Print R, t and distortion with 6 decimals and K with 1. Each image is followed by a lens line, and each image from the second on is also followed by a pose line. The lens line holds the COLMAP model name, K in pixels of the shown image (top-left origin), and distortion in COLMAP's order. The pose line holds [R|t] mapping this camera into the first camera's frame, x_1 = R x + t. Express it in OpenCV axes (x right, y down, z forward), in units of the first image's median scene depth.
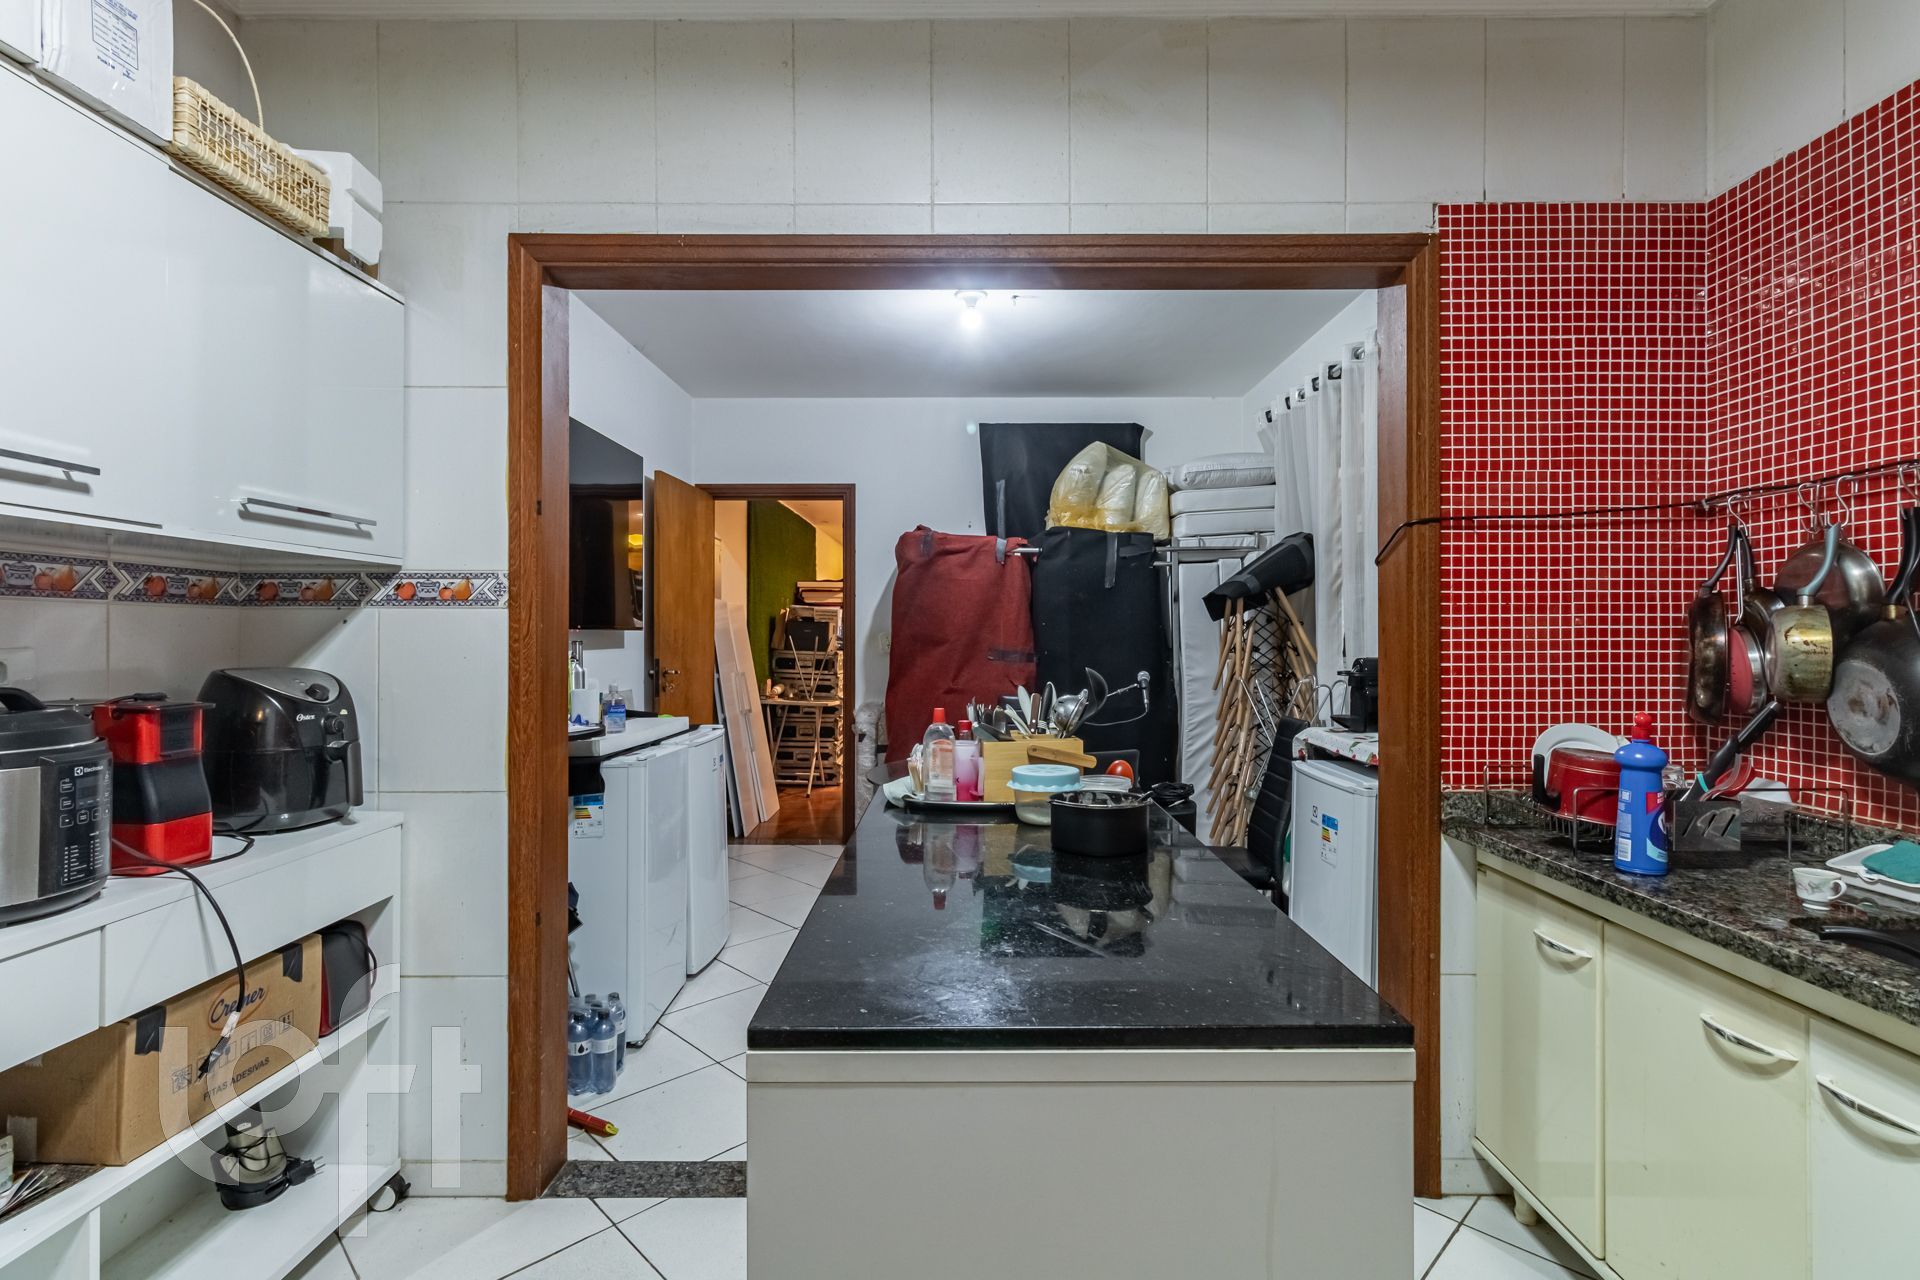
lens RADIAL K [[896.7, 0, 956.5], [0, 896.7, 640.7], [0, 0, 1]] dist [0.001984, 0.001333]
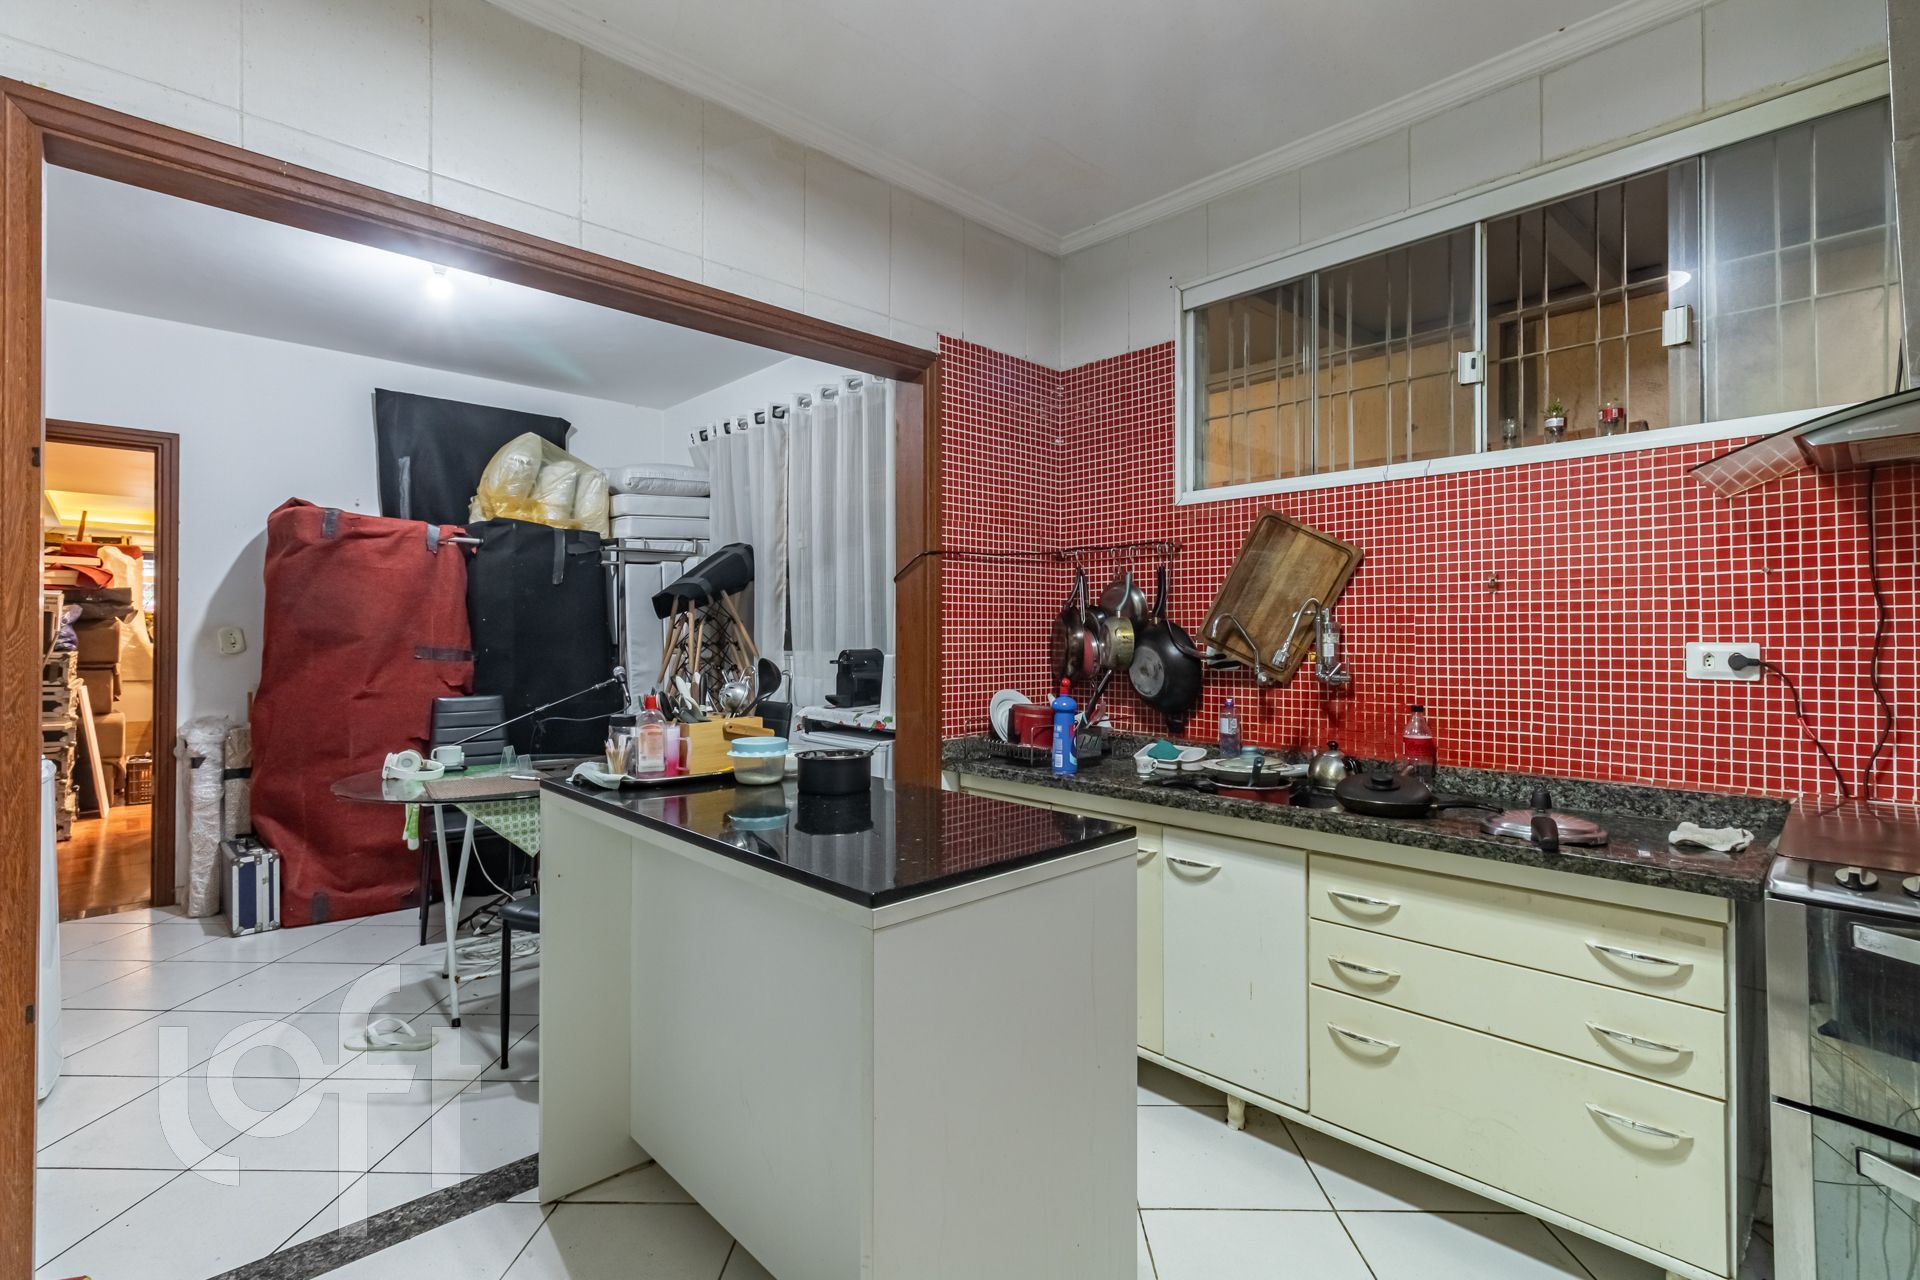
lens RADIAL K [[896.7, 0, 969.6], [0, 896.7, 635.0], [0, 0, 1]] dist [0.001984, 0.001333]
pose [[0.719752, 0.000765, 0.694230, -0.216010], [0.001842, 0.999994, -0.003012, 0.001215], [-0.694228, 0.003447, 0.719747, -0.035308]]
